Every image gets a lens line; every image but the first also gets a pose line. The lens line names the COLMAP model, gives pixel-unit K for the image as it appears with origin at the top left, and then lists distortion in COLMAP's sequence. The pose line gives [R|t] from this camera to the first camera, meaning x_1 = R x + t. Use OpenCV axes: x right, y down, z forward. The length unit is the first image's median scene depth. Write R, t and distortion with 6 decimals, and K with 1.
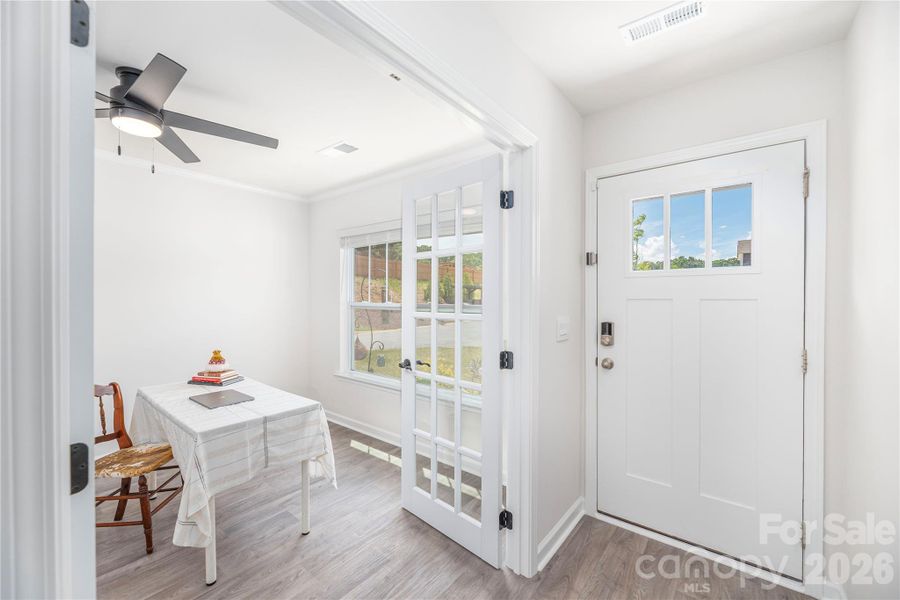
lens RADIAL K [[374.6, 0, 450.0], [0, 374.6, 300.0], [0, 0, 1]] dist [0.000707, 0.000029]
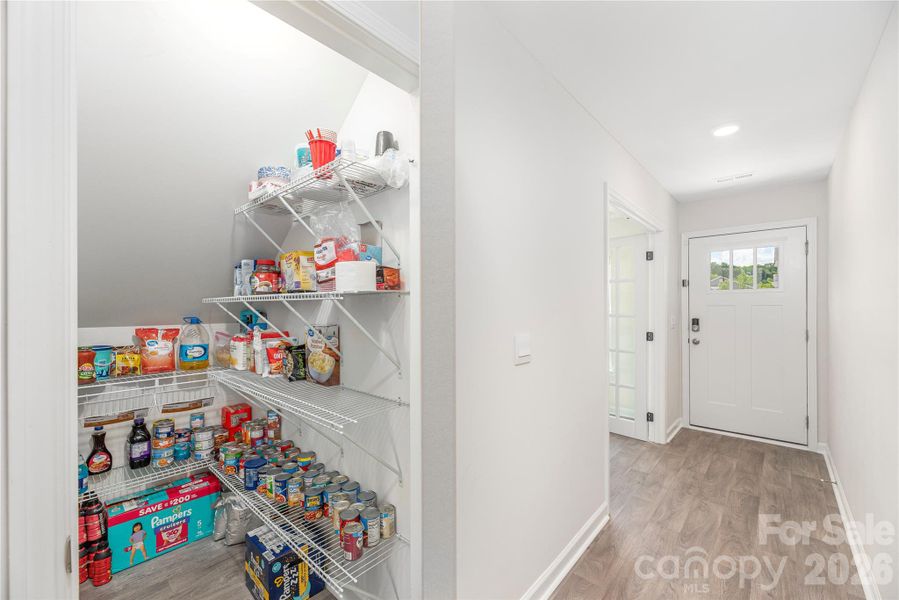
lens RADIAL K [[366.4, 0, 449.3], [0, 366.4, 304.4], [0, 0, 1]] dist [0.000492, 0.000062]
pose [[0.998328, -0.004503, -0.057623, -0.740105], [0.004039, 0.999958, -0.008171, 0.002183], [0.057657, 0.007925, 0.998305, -0.928911]]
